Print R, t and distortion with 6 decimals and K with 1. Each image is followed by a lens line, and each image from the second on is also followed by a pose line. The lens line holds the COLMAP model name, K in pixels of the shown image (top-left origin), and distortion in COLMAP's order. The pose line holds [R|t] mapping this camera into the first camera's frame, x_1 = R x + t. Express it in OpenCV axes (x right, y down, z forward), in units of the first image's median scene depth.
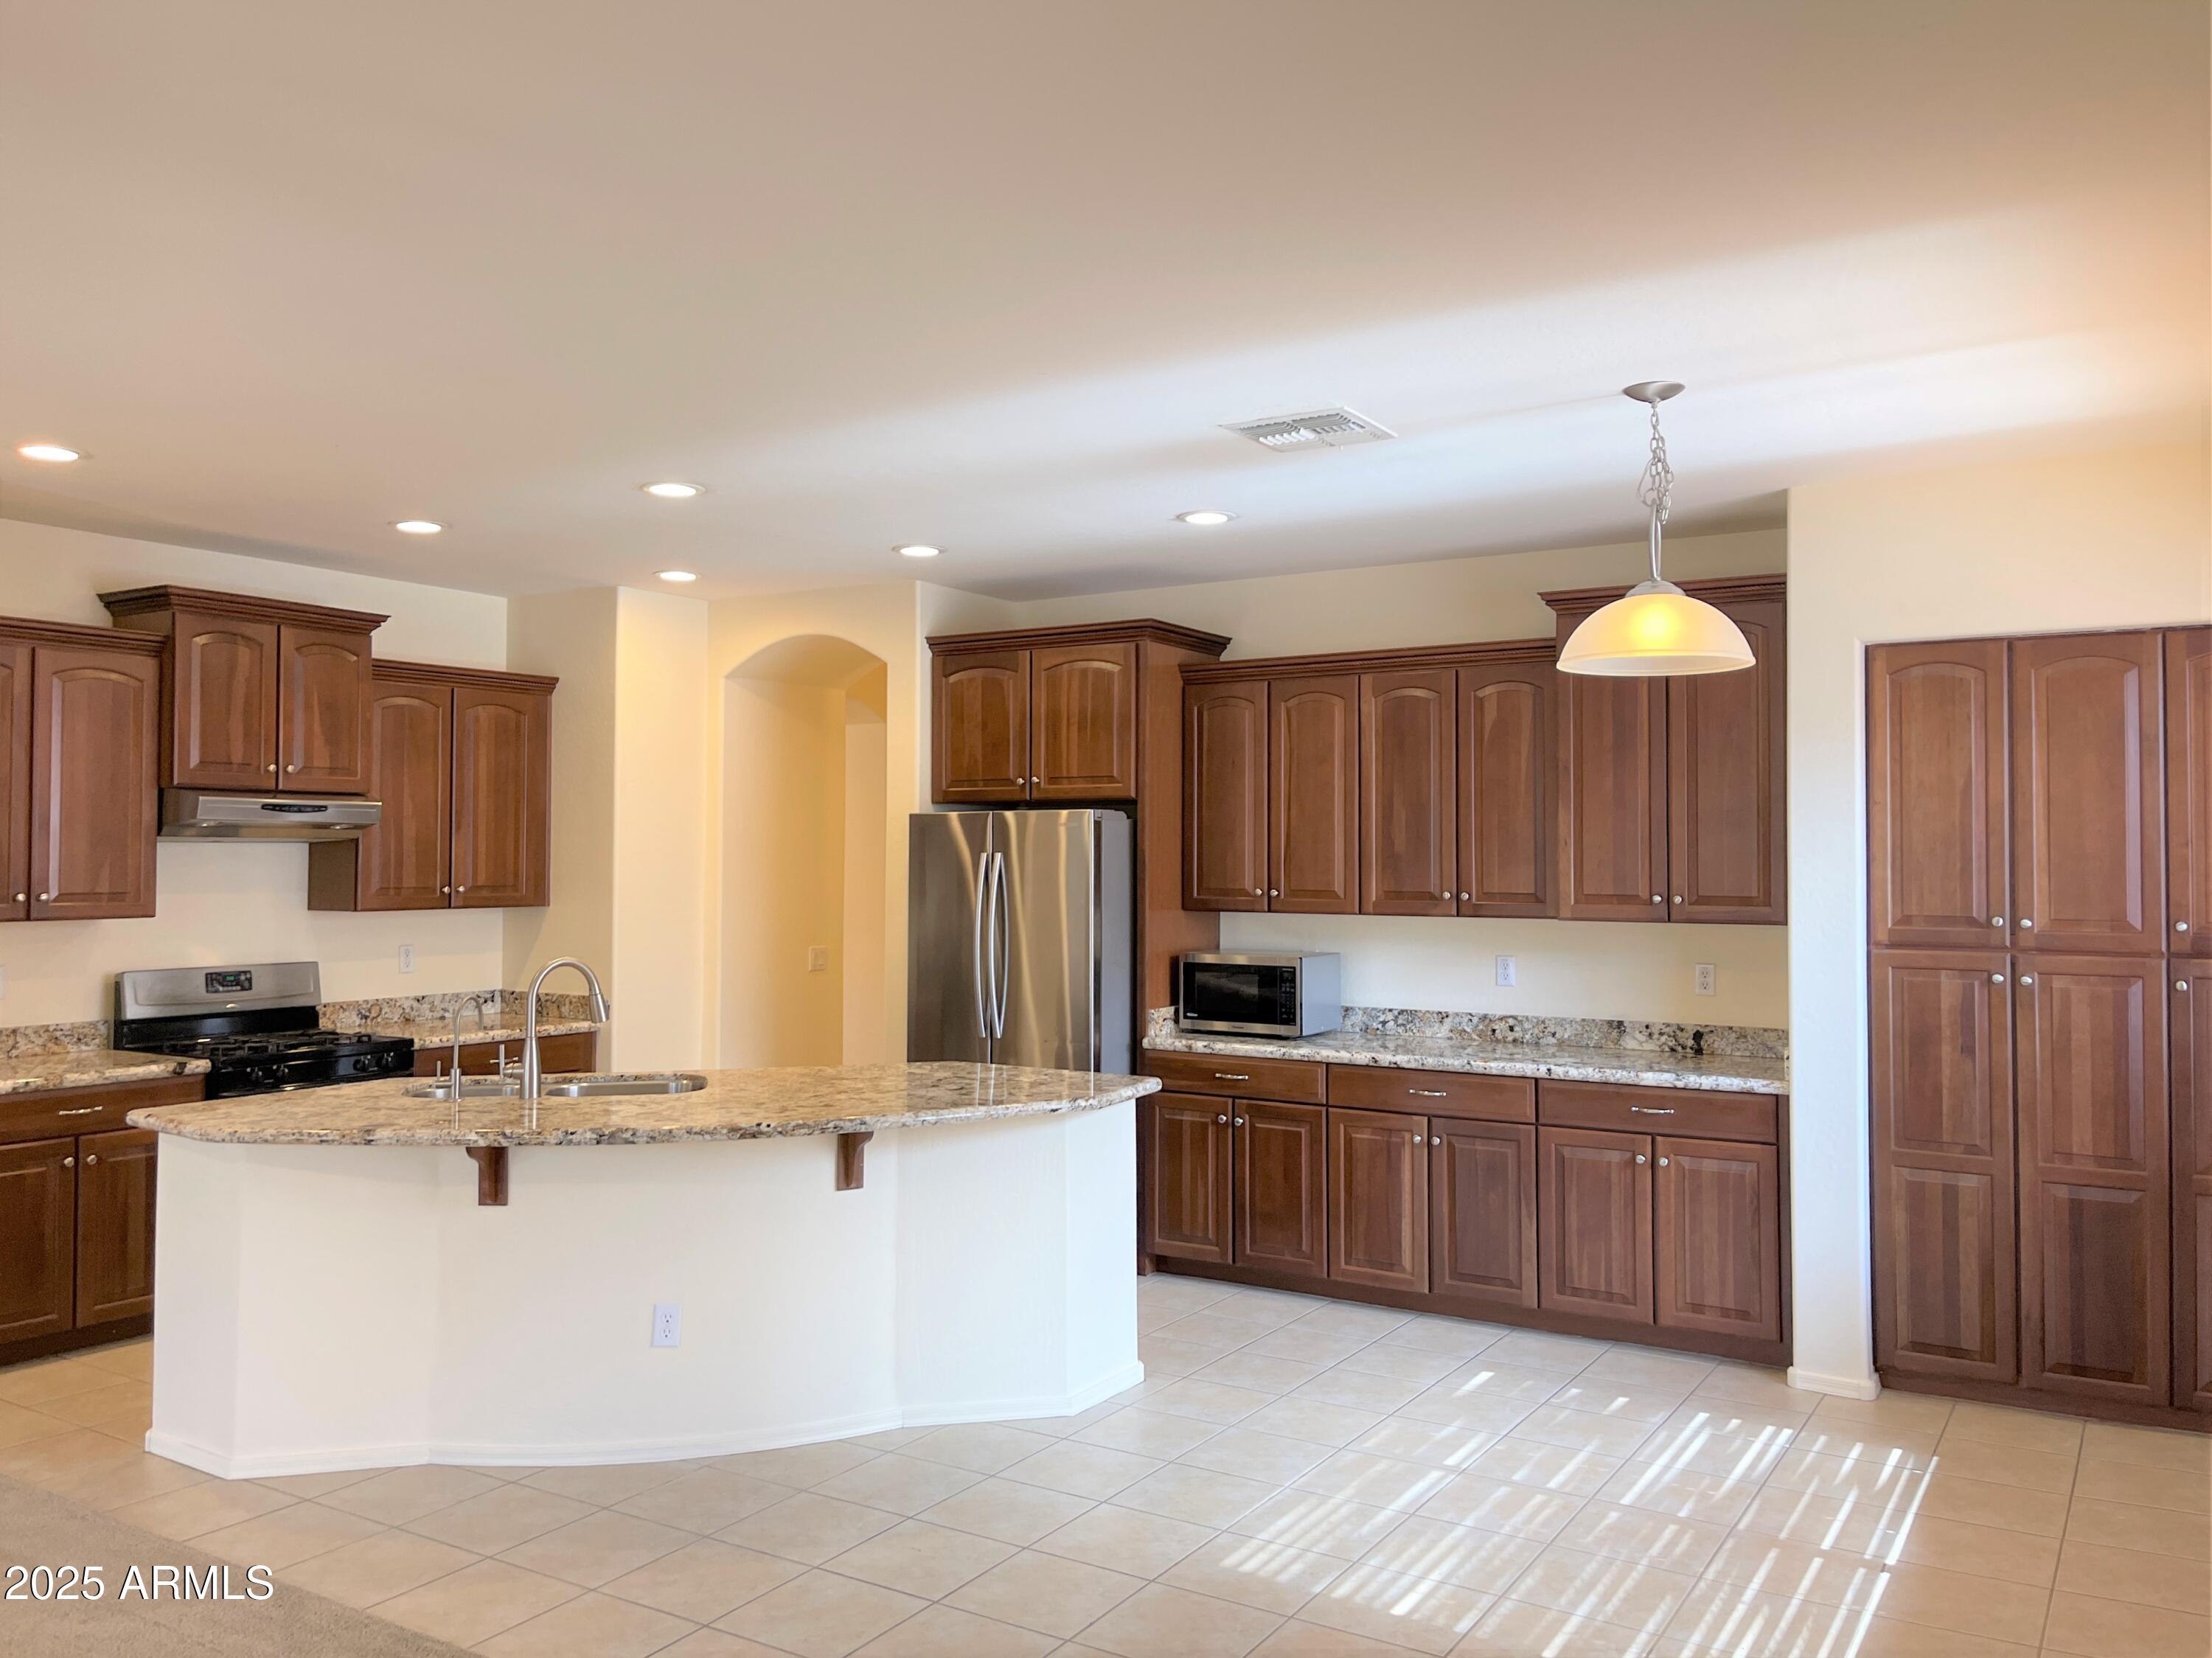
lens RADIAL K [[1690.0, 0, 1099.1], [0, 1690.0, 805.2], [0, 0, 1]] dist [0.080529, -0.104009]
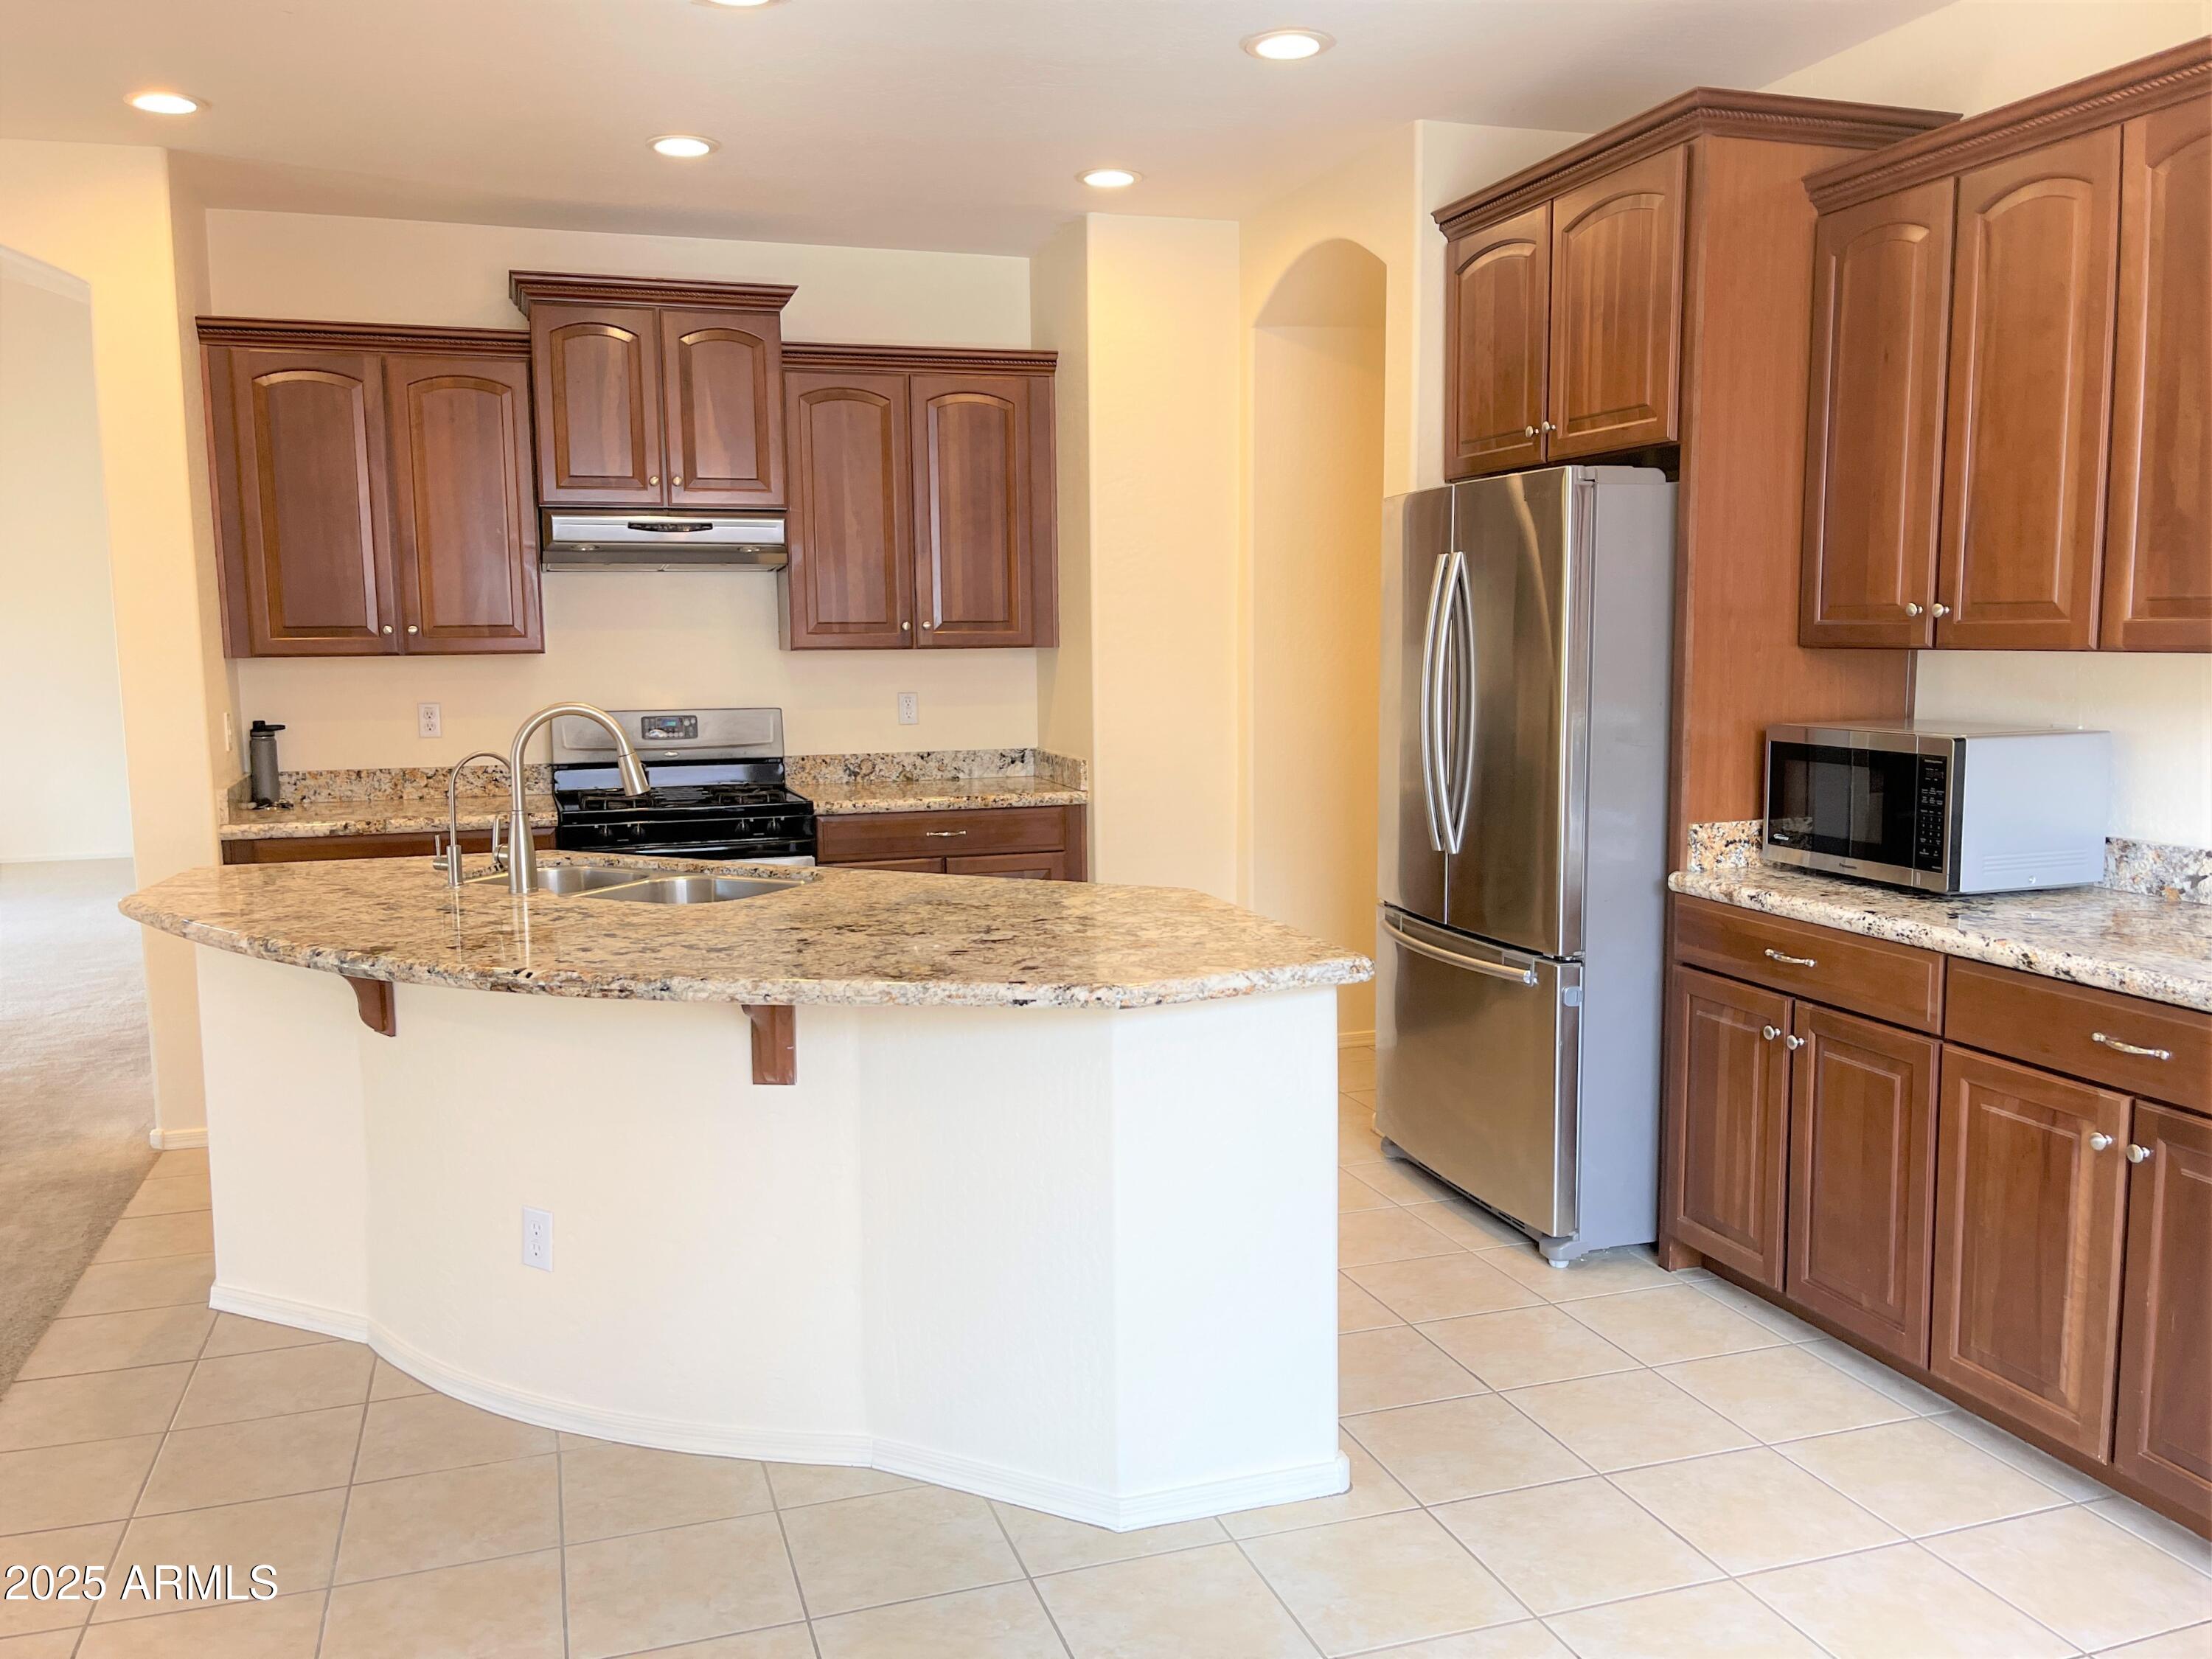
lens RADIAL K [[1728.2, 0, 1099.4], [0, 1728.2, 821.0], [0, 0, 1]] dist [0.074003, -0.094023]
pose [[0.772616, 0.060361, -0.631997, 0.244246], [0.032863, 0.990333, 0.134761, 0.035752], [0.634022, -0.124888, 0.763164, 0.434721]]
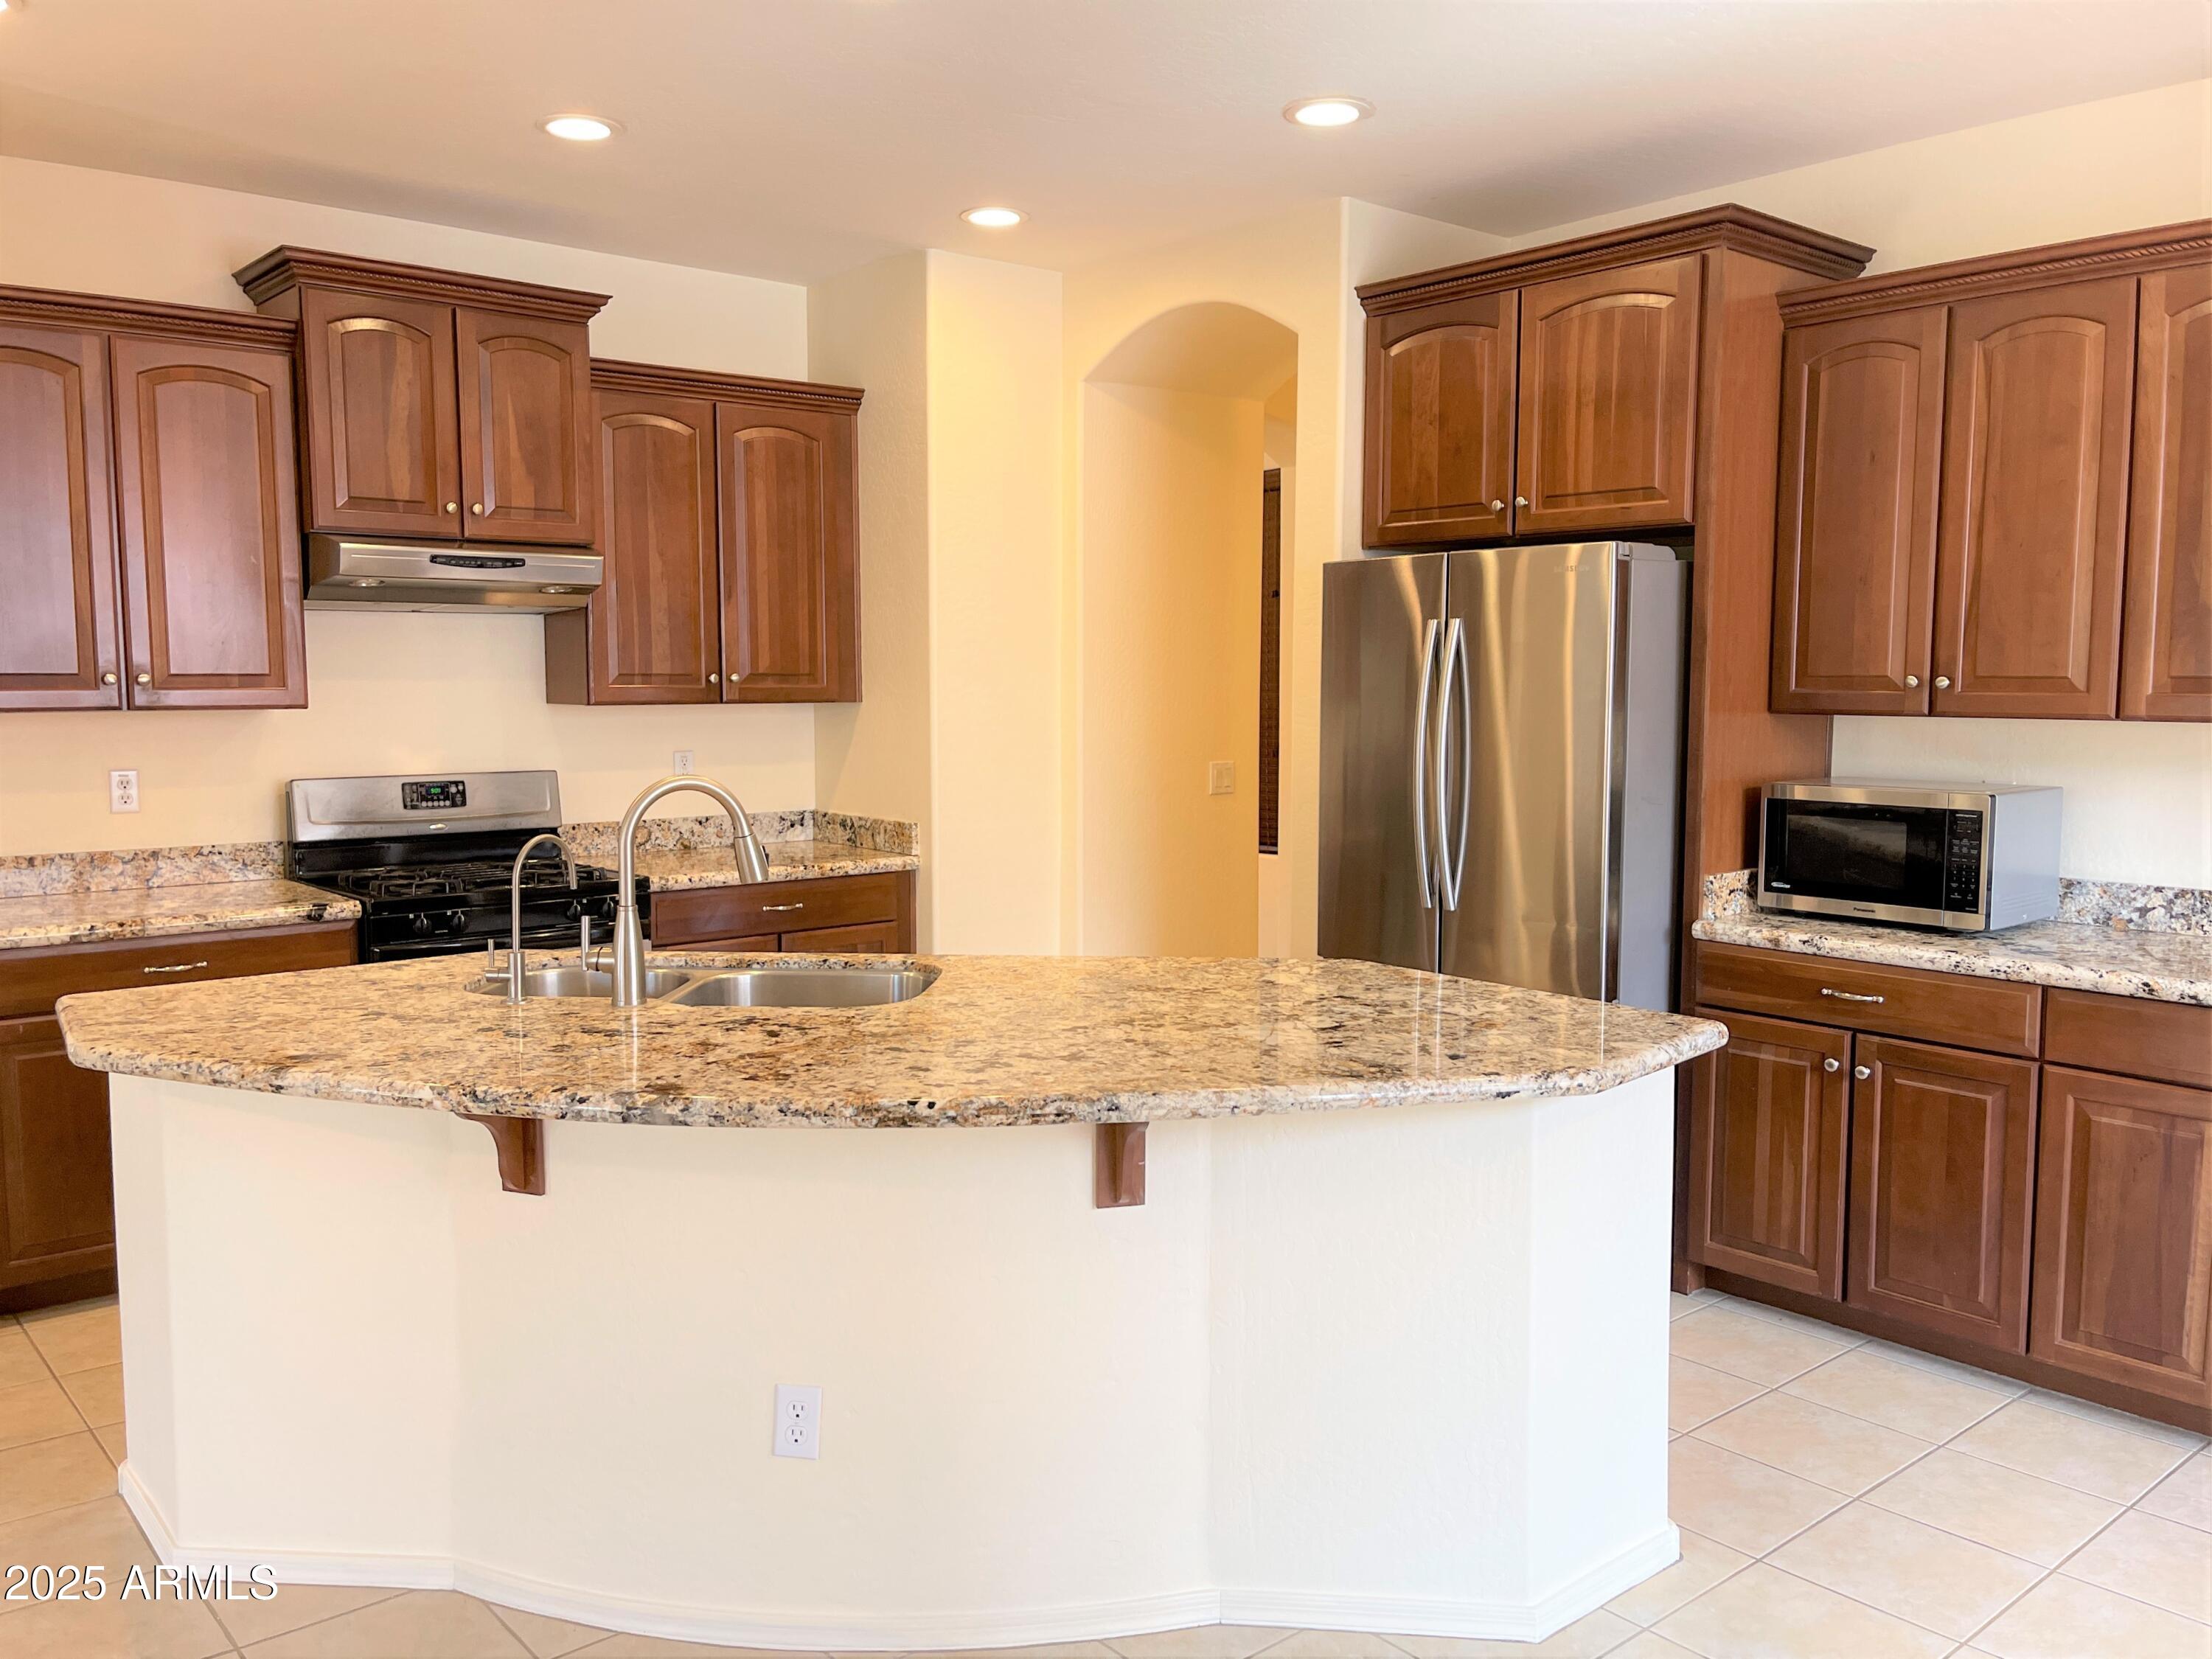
lens RADIAL K [[1728.2, 0, 1099.4], [0, 1728.2, 821.0], [0, 0, 1]] dist [0.074003, -0.094023]
pose [[0.954190, 0.025299, -0.298131, 0.008166], [0.010184, 0.993095, 0.116868, 0.026413], [0.299029, -0.114550, 0.947343, 0.345560]]
